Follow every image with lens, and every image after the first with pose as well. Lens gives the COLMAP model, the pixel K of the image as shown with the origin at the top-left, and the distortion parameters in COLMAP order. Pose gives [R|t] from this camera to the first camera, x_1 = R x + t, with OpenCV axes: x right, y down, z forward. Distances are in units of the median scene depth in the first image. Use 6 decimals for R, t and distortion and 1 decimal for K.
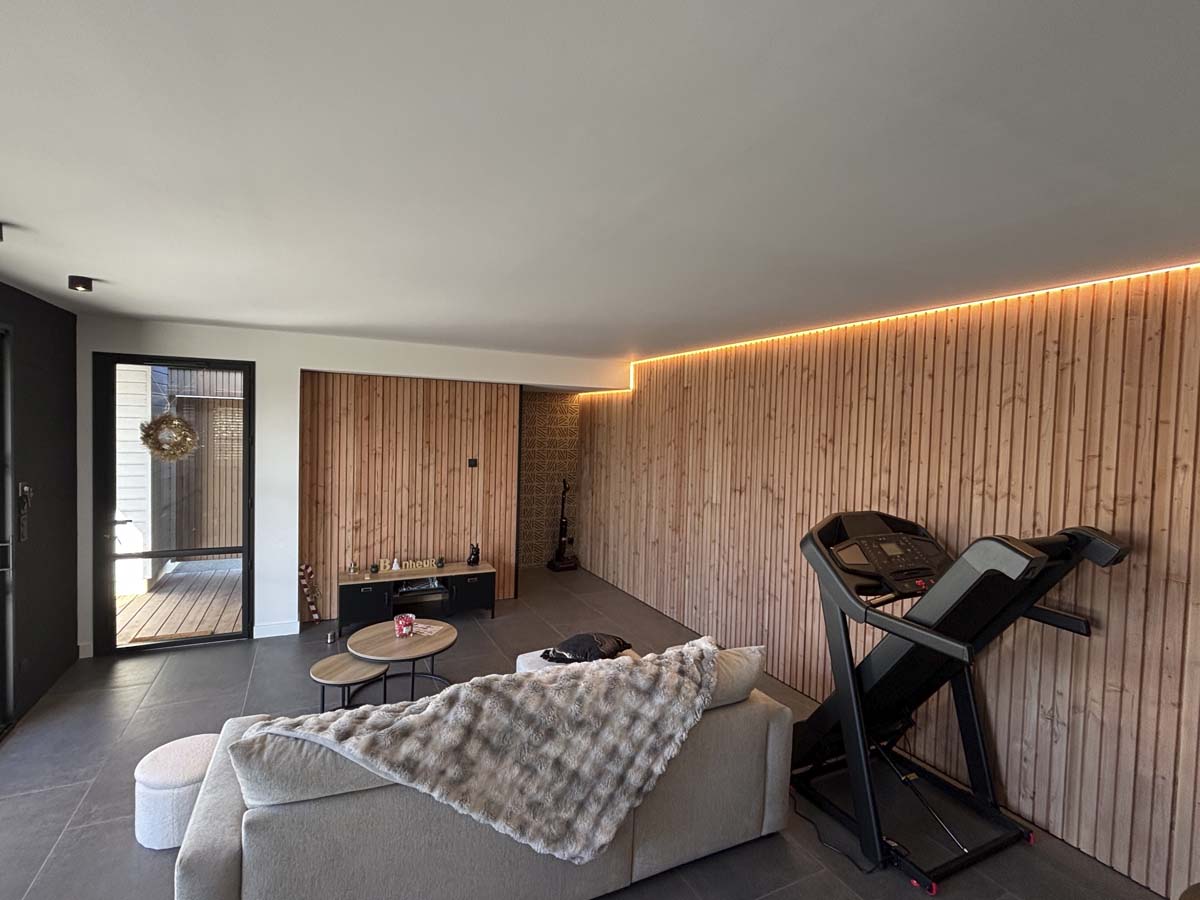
lens RADIAL K [[568.5, 0, 599.2], [0, 568.5, 447.5], [0, 0, 1]] dist [0.003865, -0.000555]
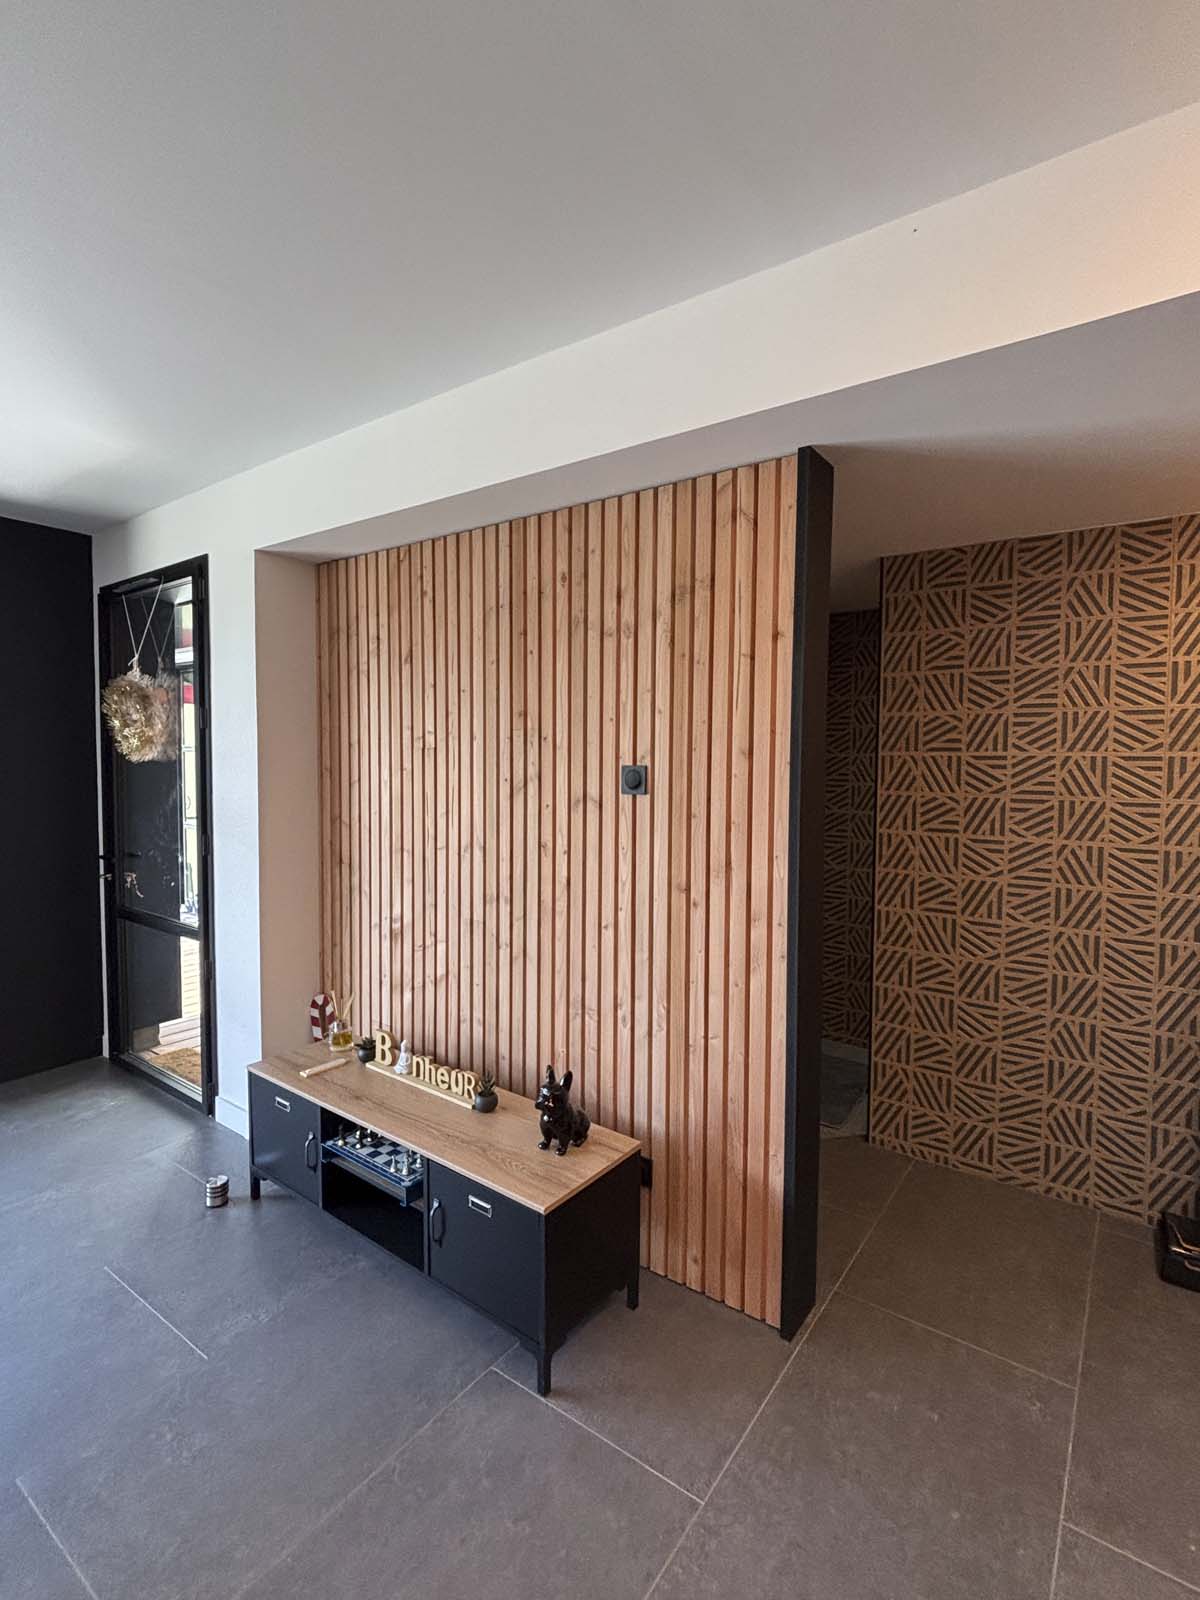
lens RADIAL K [[758.1, 0, 610.1], [0, 758.1, 795.9], [0, 0, 1]] dist [0.003865, -0.000555]
pose [[0.479812, 0.021013, -0.877120, 0.109986], [-0.026357, 0.999607, 0.009529, 0.033441], [0.876975, 0.018546, 0.480177, 0.840337]]
